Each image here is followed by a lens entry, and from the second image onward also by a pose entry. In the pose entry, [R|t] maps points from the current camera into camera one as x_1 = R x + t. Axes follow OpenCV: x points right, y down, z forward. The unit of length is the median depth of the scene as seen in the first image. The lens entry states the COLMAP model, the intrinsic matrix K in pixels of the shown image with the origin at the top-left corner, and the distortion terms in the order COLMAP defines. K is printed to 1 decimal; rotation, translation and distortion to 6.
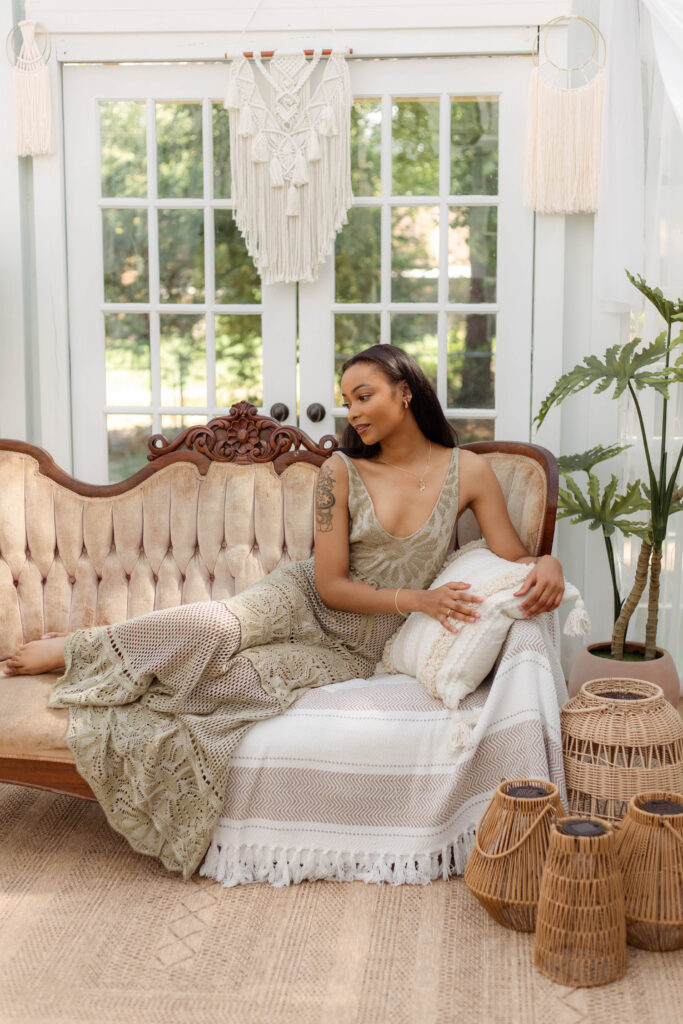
lens RADIAL K [[1457.1, 0, 349.4], [0, 1457.1, 514.6], [0, 0, 1]] dist [0.005116, 0.000000]
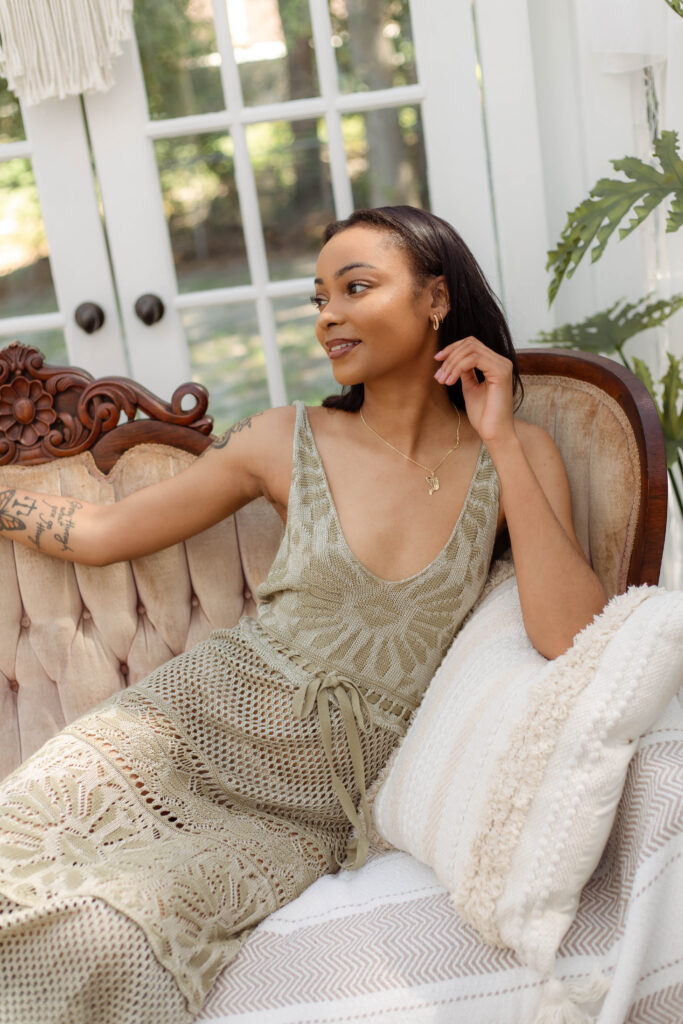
lens RADIAL K [[1457.1, 0, 337.3], [0, 1457.1, 508.8], [0, 0, 1]] dist [0.005116, 0.000000]
pose [[0.983245, -0.162920, 0.081772, -0.011139], [0.150228, 0.978292, 0.142742, -0.077548], [-0.103253, -0.128066, 0.986376, 0.467077]]
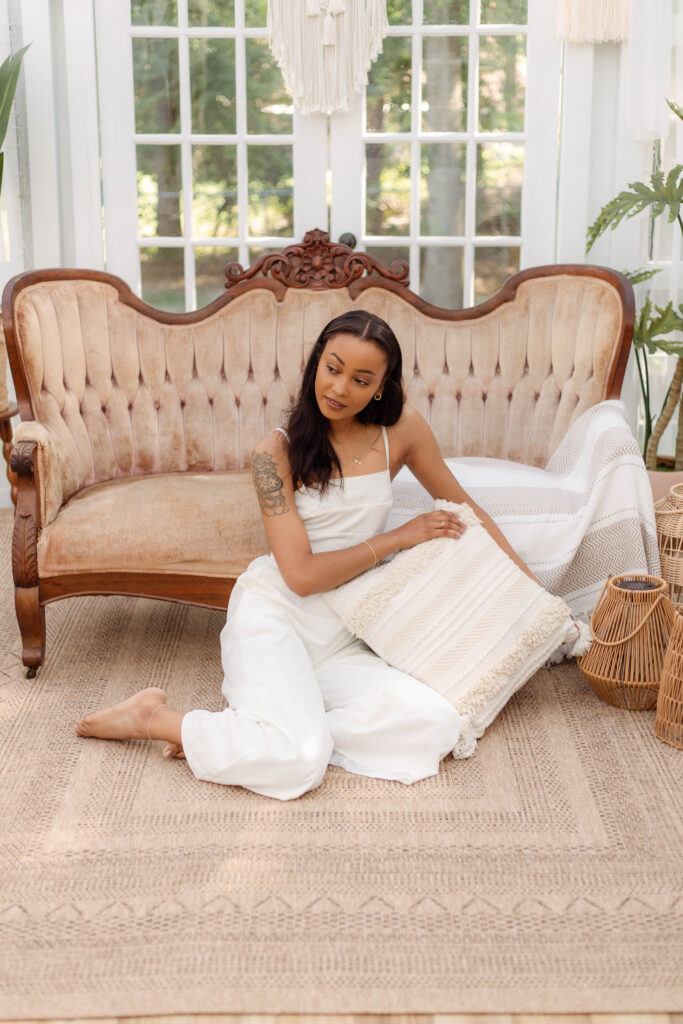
lens RADIAL K [[1457.1, 0, 335.9], [0, 1457.1, 504.9], [0, 0, 1]] dist [0.005116, 0.000000]
pose [[0.995411, -0.027798, 0.091566, -0.159551], [0.018512, 0.994740, 0.100745, 0.013137], [-0.093885, -0.098588, 0.990690, -0.042997]]
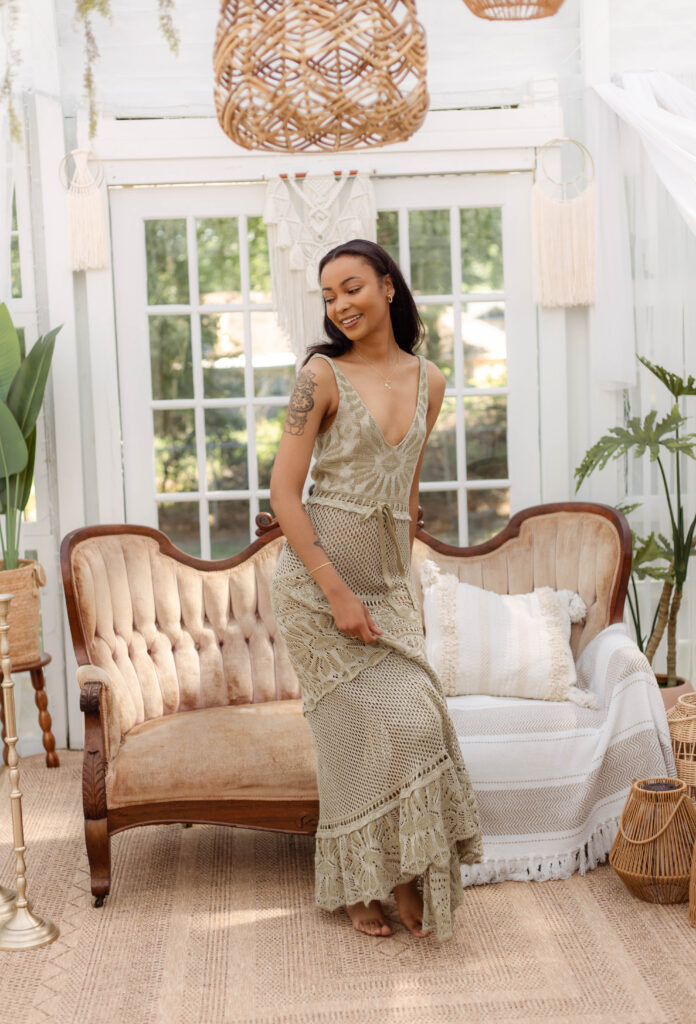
lens RADIAL K [[1482.5, 0, 345.4], [0, 1482.5, 529.4], [0, 0, 1]] dist [0.004874, 0.000000]
pose [[0.987345, -0.054389, 0.148971, -0.241341], [0.062193, 0.996898, -0.048235, 0.017345], [-0.145885, 0.056890, 0.987664, -0.142939]]
